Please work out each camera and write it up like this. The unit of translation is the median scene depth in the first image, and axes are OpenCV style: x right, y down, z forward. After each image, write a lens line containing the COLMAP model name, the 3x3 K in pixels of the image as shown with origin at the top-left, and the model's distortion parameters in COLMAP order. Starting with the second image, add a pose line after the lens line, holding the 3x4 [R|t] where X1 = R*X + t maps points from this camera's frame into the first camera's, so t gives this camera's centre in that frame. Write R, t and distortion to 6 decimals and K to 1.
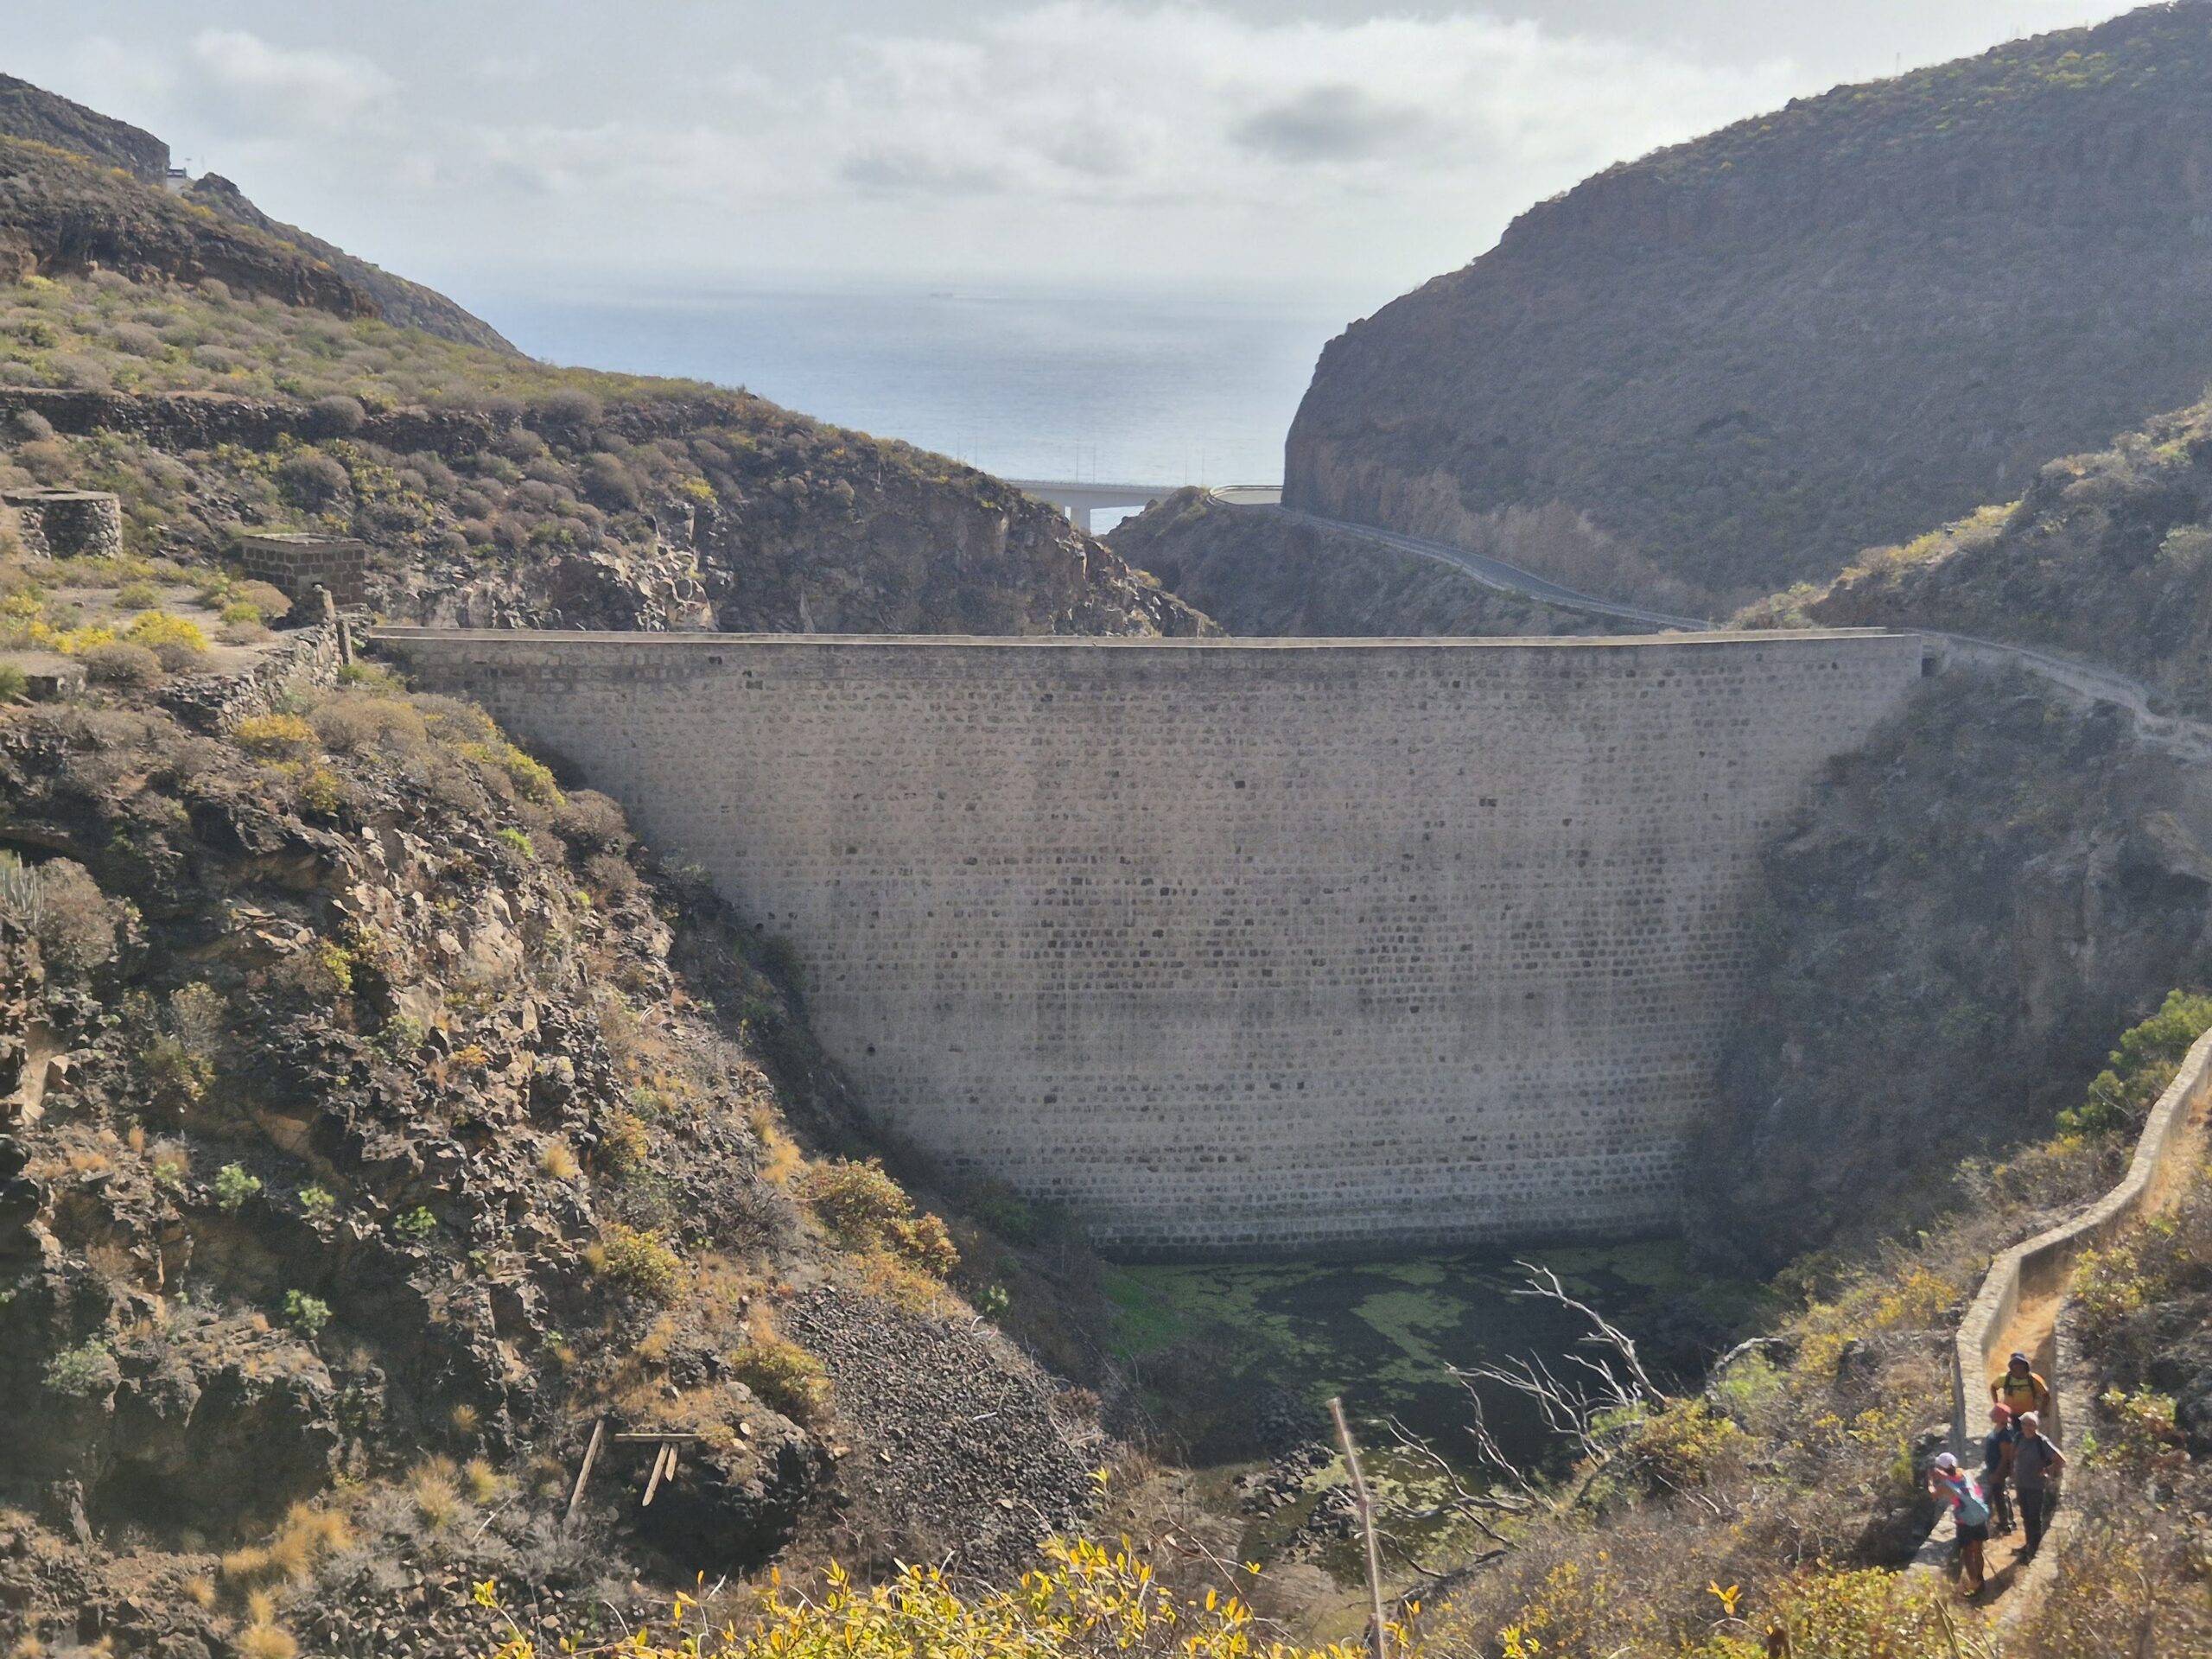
lens RADIAL K [[3116.8, 0, 1106.0], [0, 3116.8, 829.5], [0, 0, 1]] dist [0.088954, -0.105566]
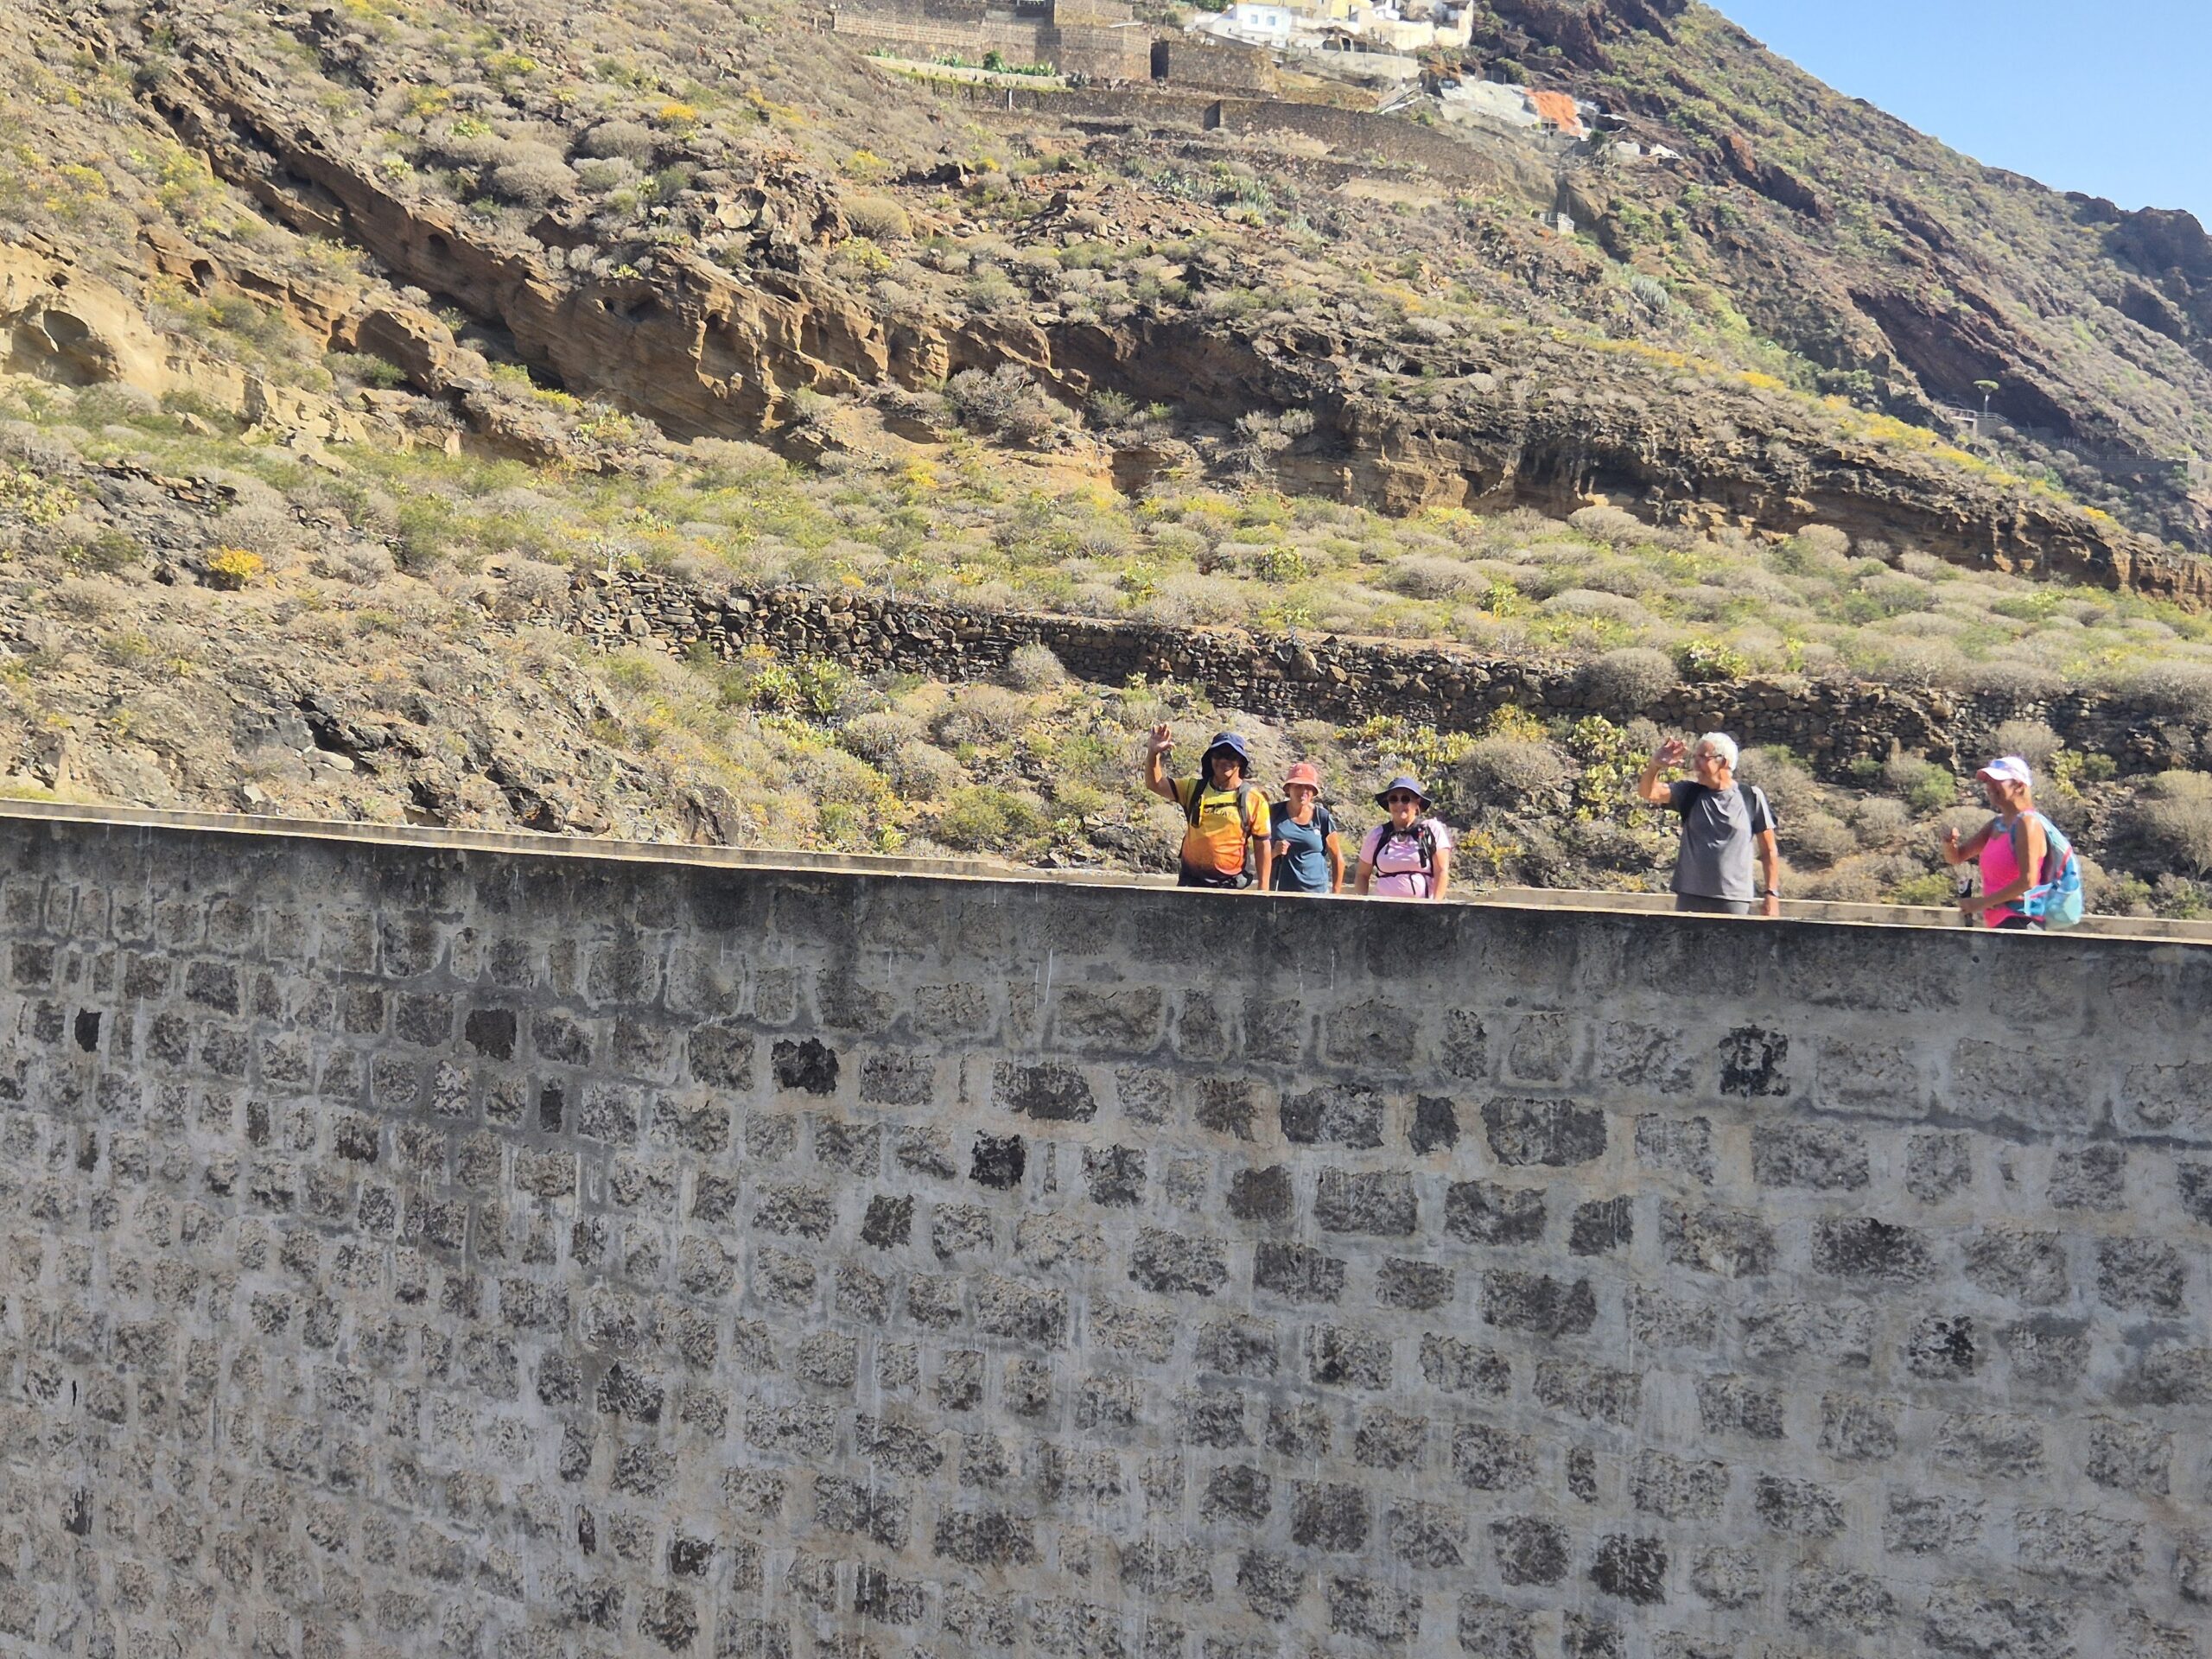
lens RADIAL K [[3300.9, 0, 1106.0], [0, 3300.9, 829.5], [0, 0, 1]] dist [0.116750, -0.238852]
pose [[0.600023, 0.016965, -0.799803, 0.184853], [-0.158759, 0.982415, -0.098265, -0.029182], [0.784071, 0.185937, 0.592165, 0.559417]]
